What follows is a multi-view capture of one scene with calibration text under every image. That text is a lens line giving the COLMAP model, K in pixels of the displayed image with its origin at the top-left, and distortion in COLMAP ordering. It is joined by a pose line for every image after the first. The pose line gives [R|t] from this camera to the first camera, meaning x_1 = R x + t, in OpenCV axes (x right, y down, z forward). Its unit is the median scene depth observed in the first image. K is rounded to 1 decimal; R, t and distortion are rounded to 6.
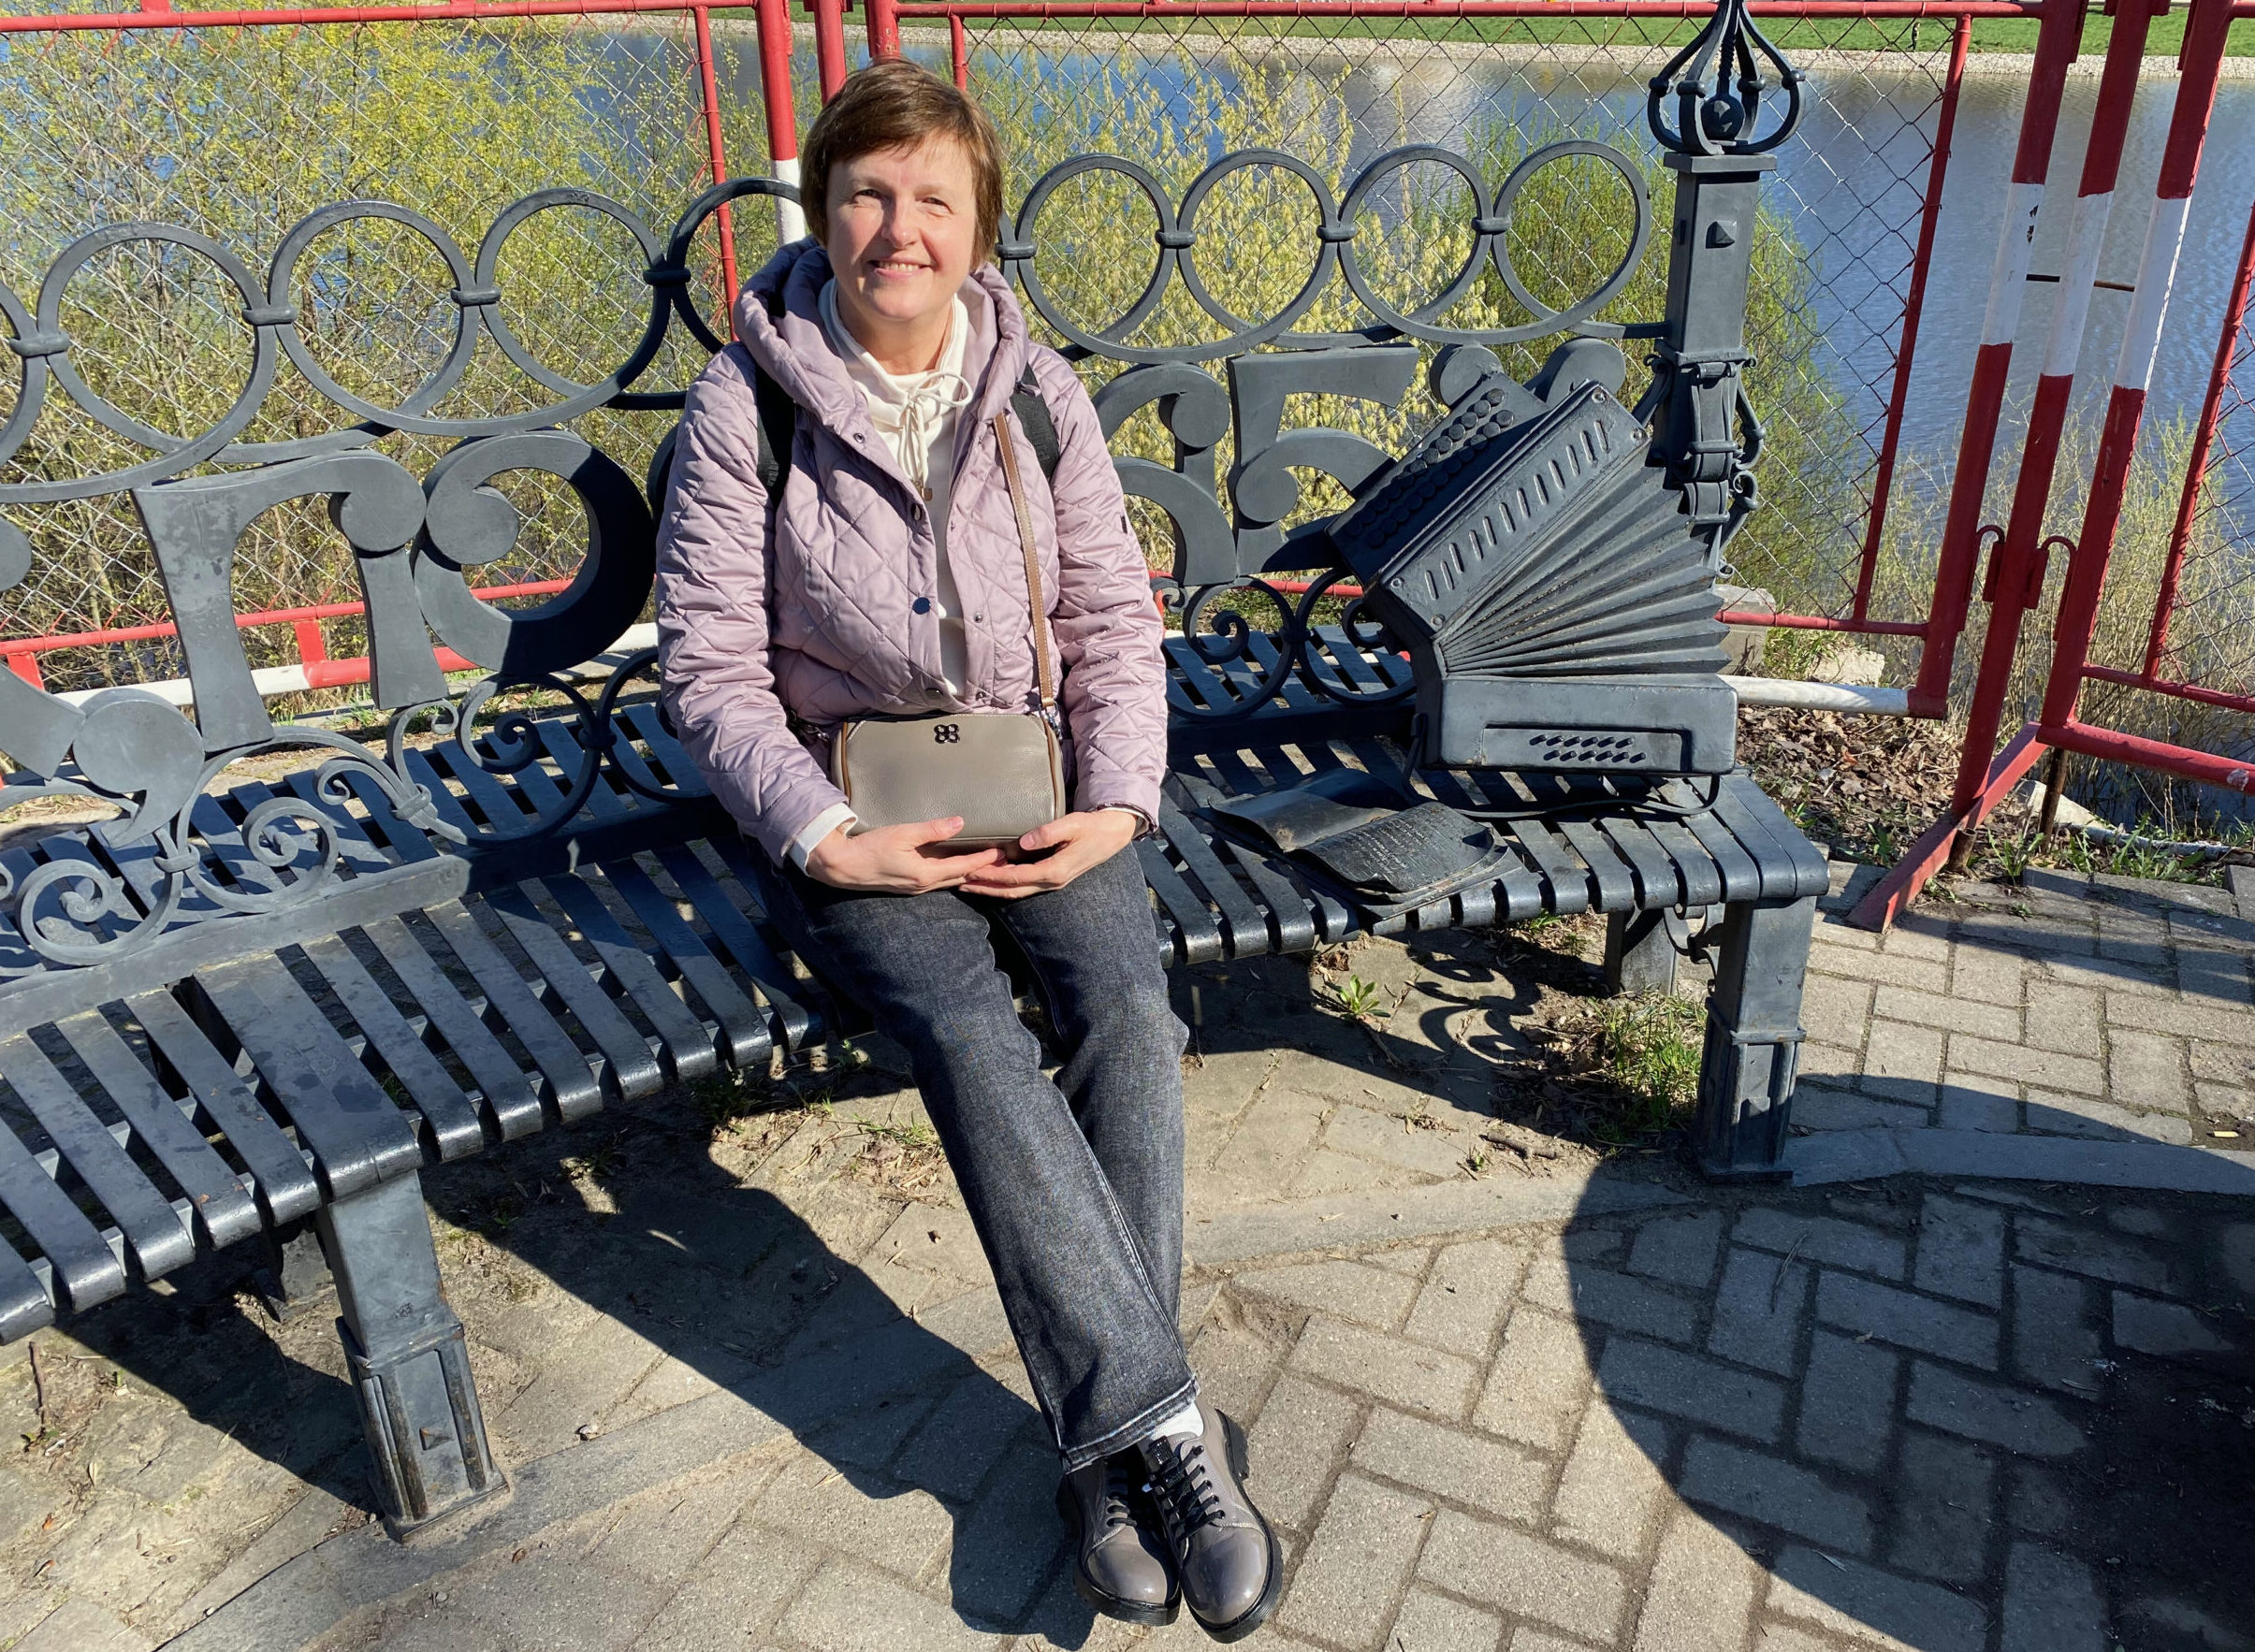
lens RADIAL K [[1877.6, 0, 1166.3], [0, 1877.6, 822.5], [0, 0, 1]] dist [-0.003185, -0.012166]
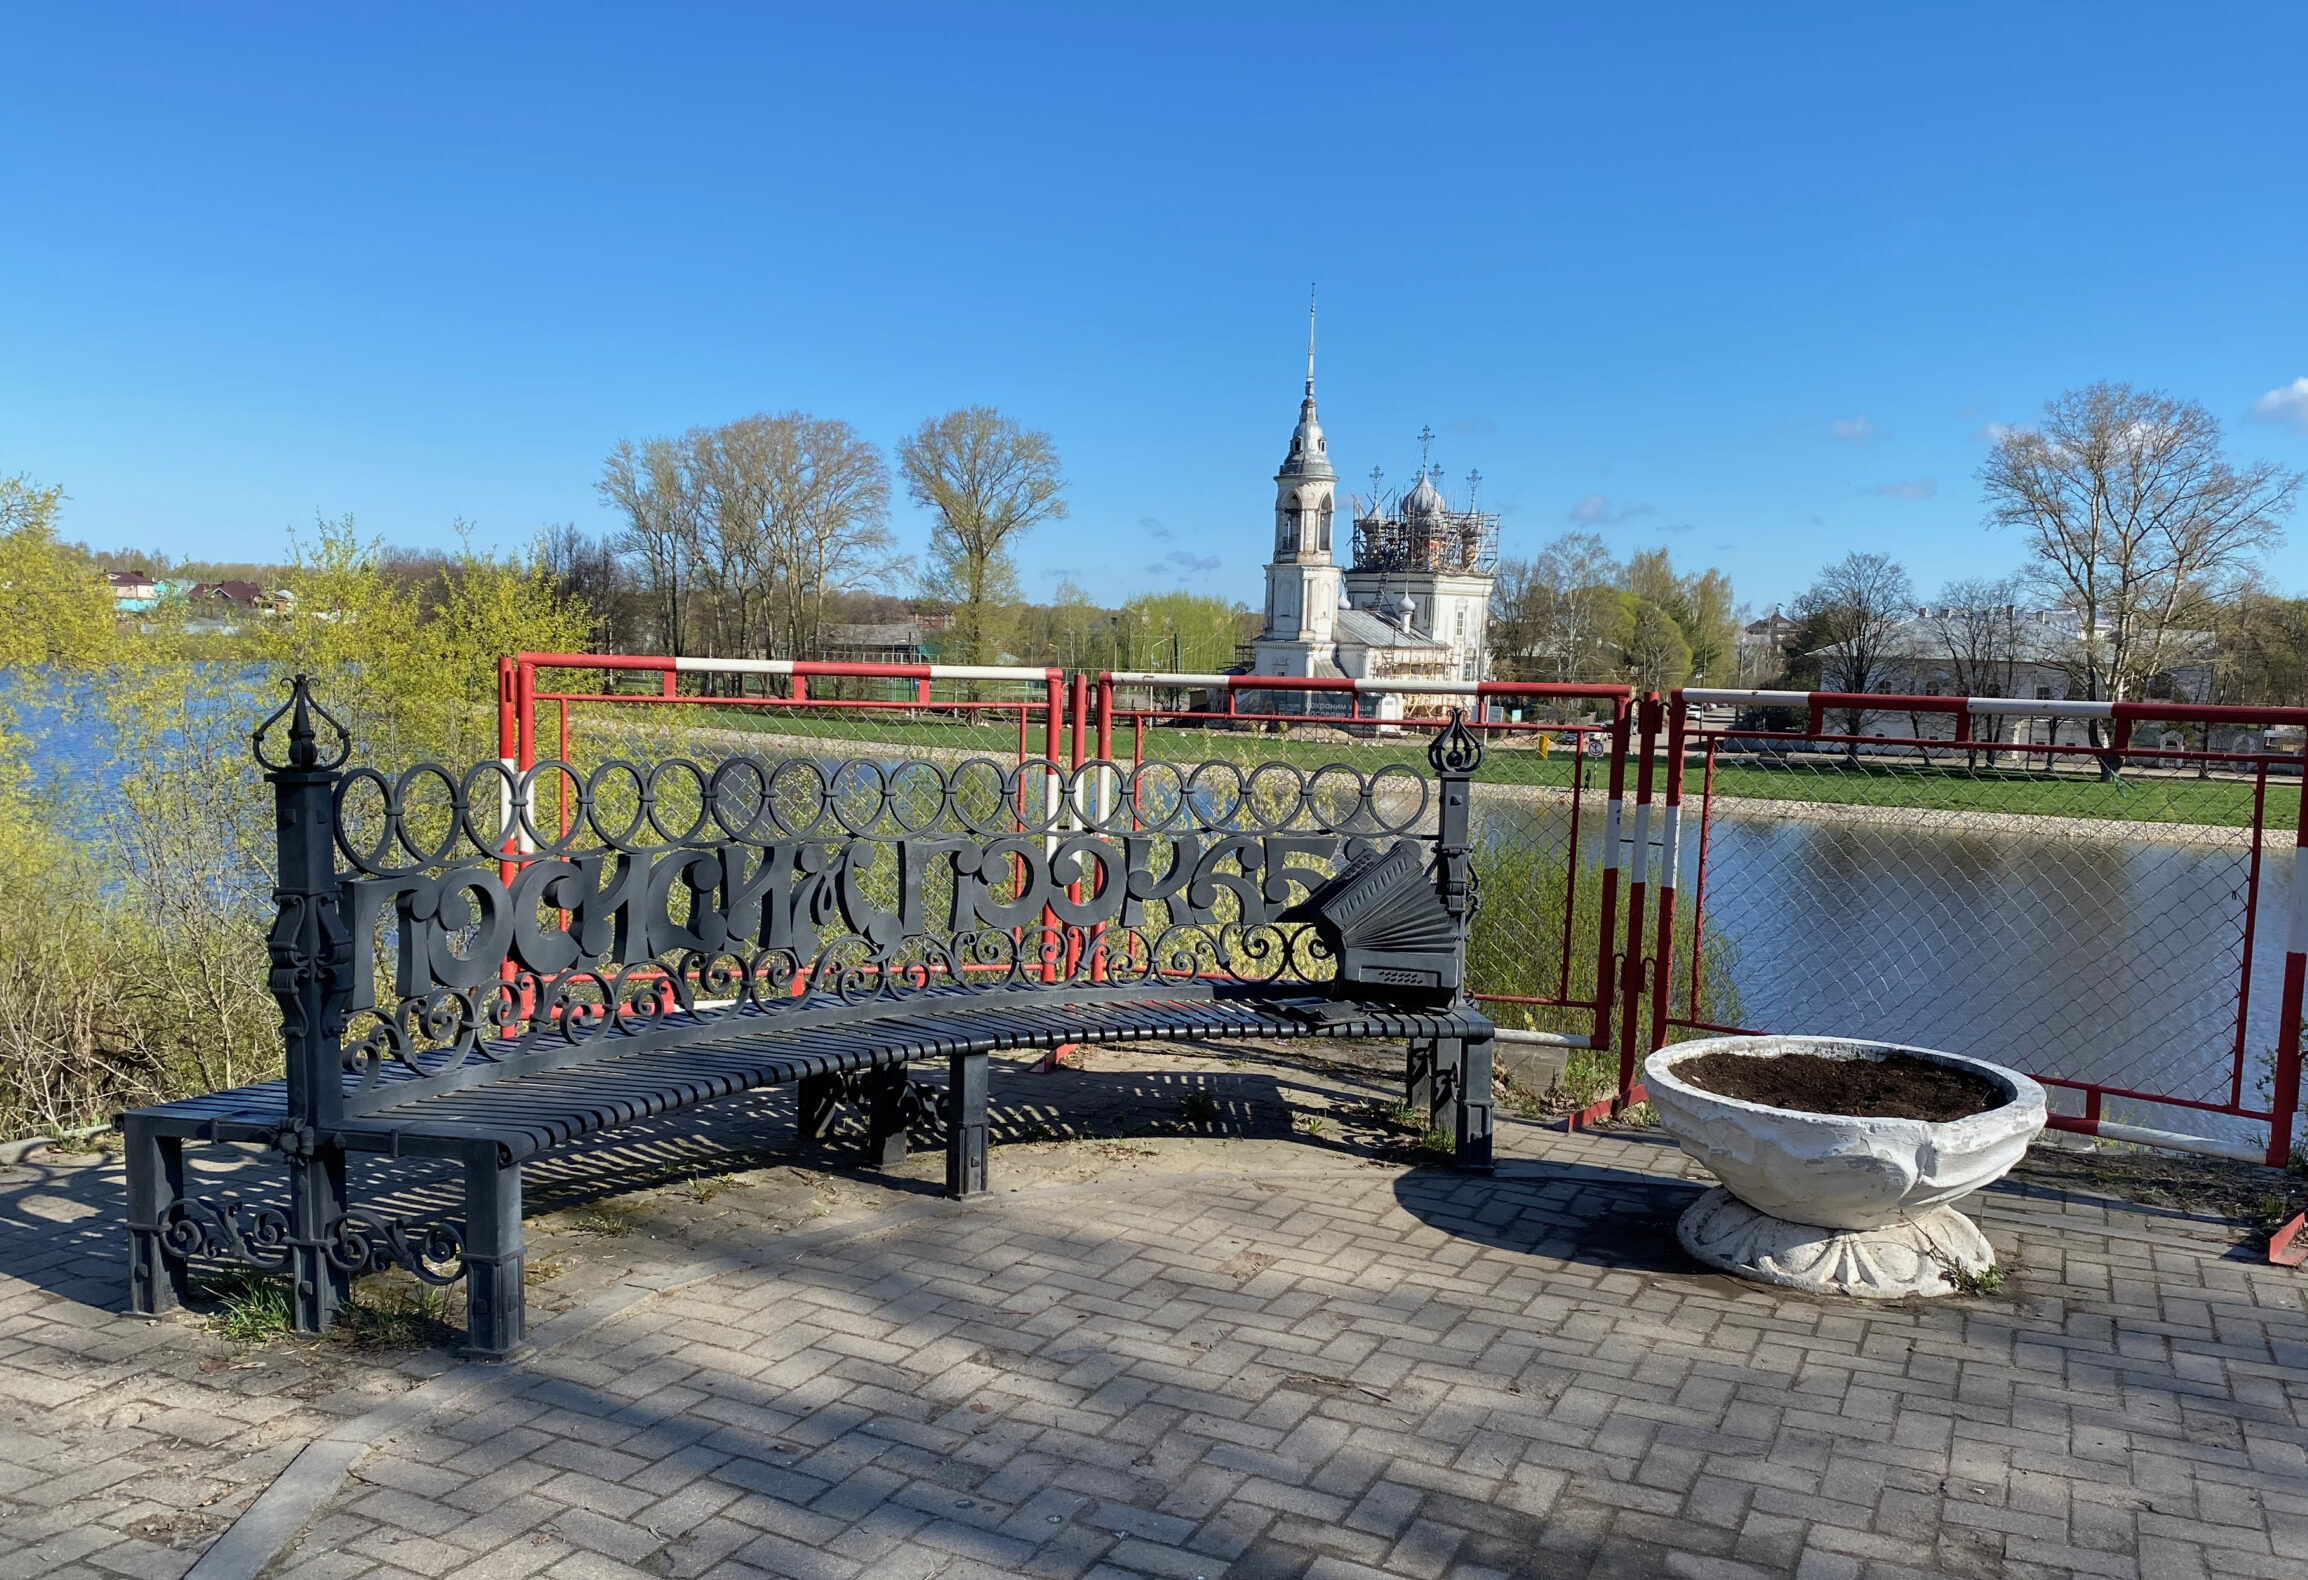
lens RADIAL K [[1794.7, 0, 1154.0], [0, 1794.7, 790.0], [0, 0, 1]] dist [-0.000753, -0.000160]
pose [[0.999046, 0.039627, -0.018332, -0.073349], [-0.043600, 0.927875, -0.370334, 0.597169], [0.002335, 0.370780, 0.928718, -1.280902]]
